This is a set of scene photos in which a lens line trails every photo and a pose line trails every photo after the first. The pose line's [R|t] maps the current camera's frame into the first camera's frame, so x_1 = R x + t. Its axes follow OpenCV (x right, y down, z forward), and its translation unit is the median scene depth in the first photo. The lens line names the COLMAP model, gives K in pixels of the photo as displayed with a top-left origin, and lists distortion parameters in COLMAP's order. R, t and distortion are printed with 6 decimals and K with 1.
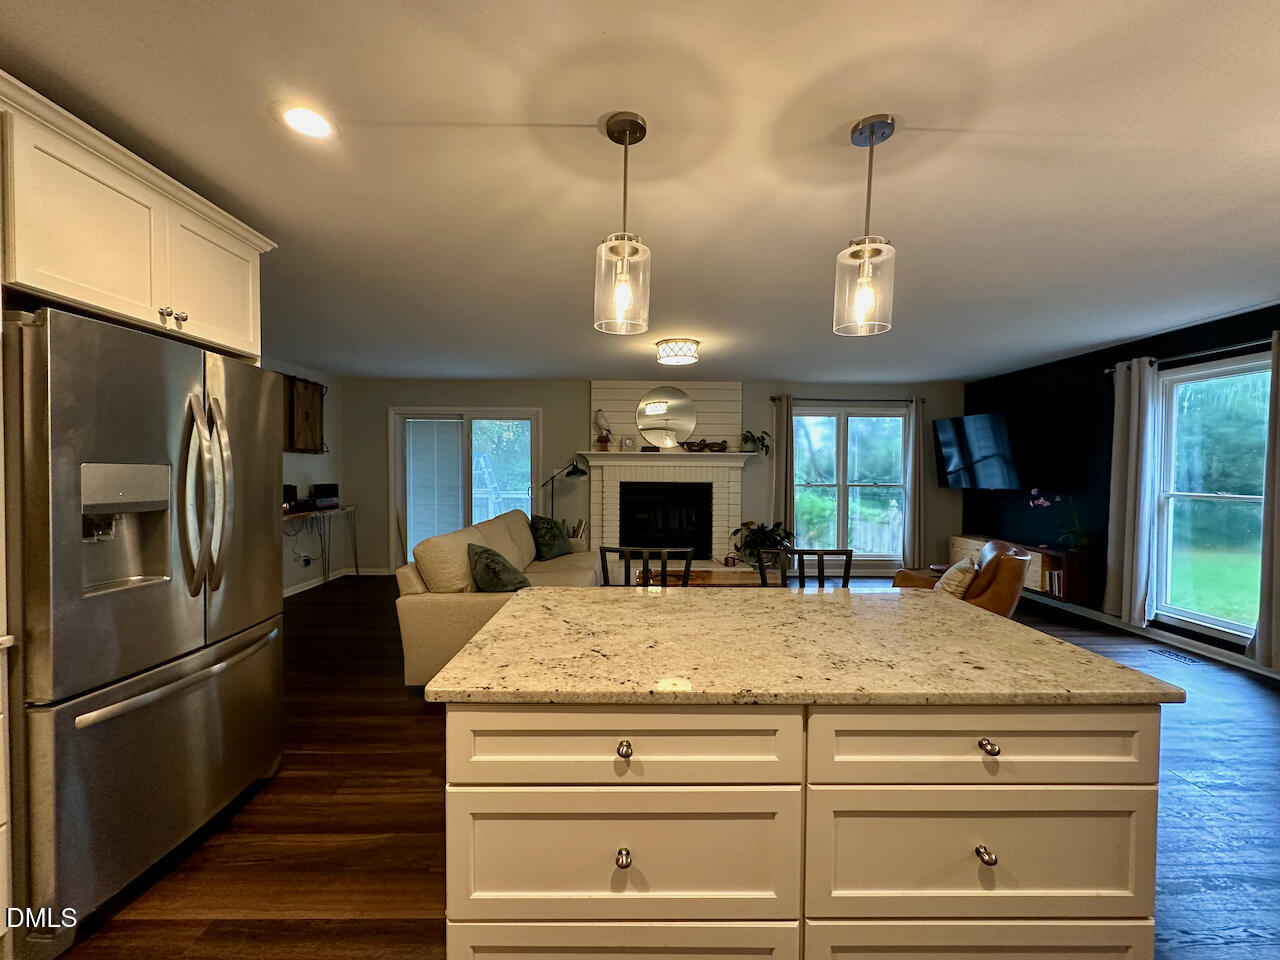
lens RADIAL K [[510.2, 0, 642.1], [0, 510.2, 486.1], [0, 0, 1]] dist [0.001814, -0.000069]
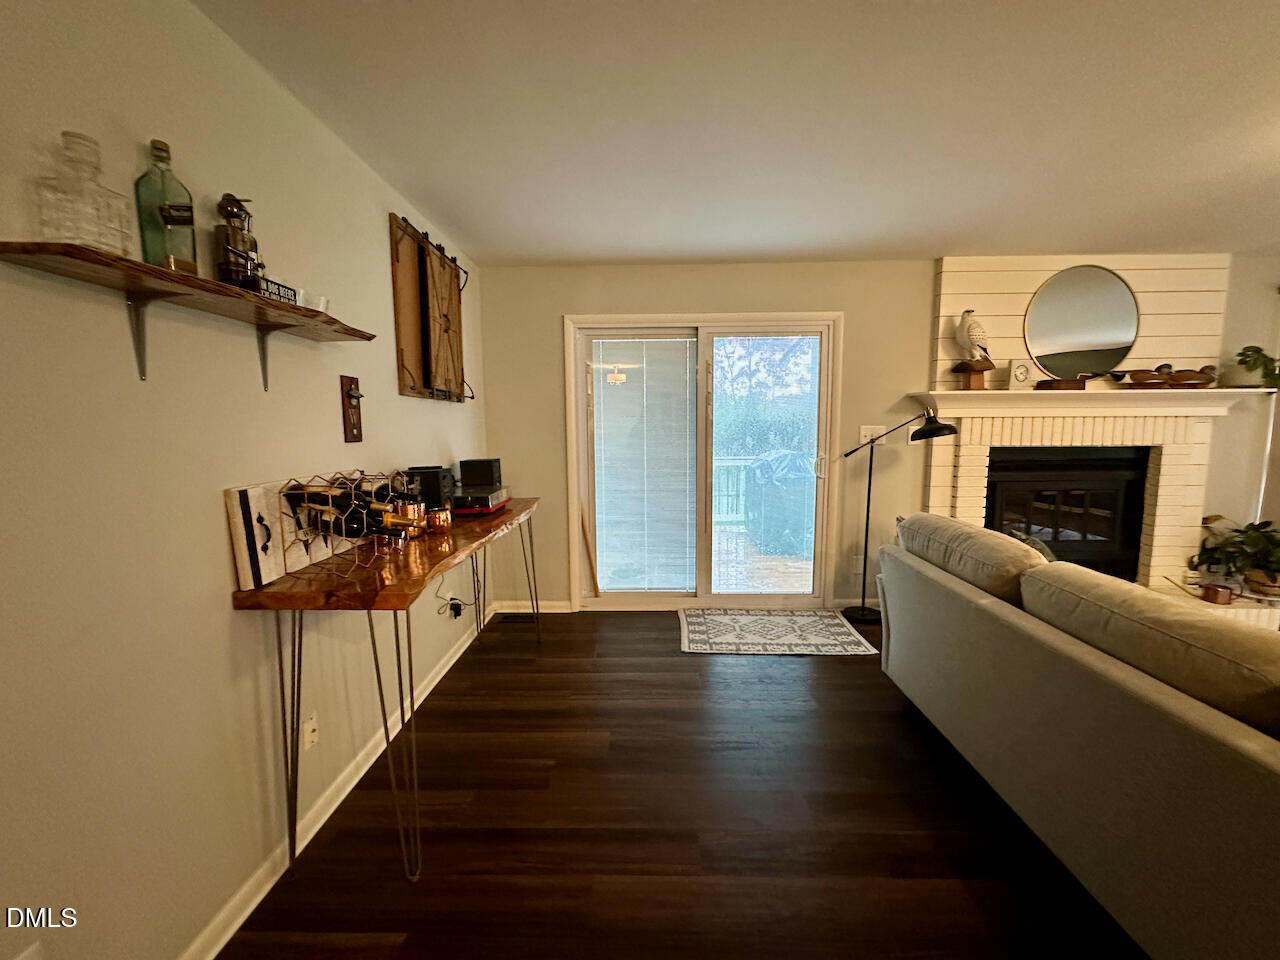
lens RADIAL K [[510.2, 0, 642.9], [0, 510.2, 480.0], [0, 0, 1]] dist [0.001814, -0.000069]
pose [[0.999345, -0.009396, -0.034936, -0.392688], [0.012154, 0.996753, 0.079598, -0.020754], [0.034074, -0.079971, 0.996215, 0.437684]]
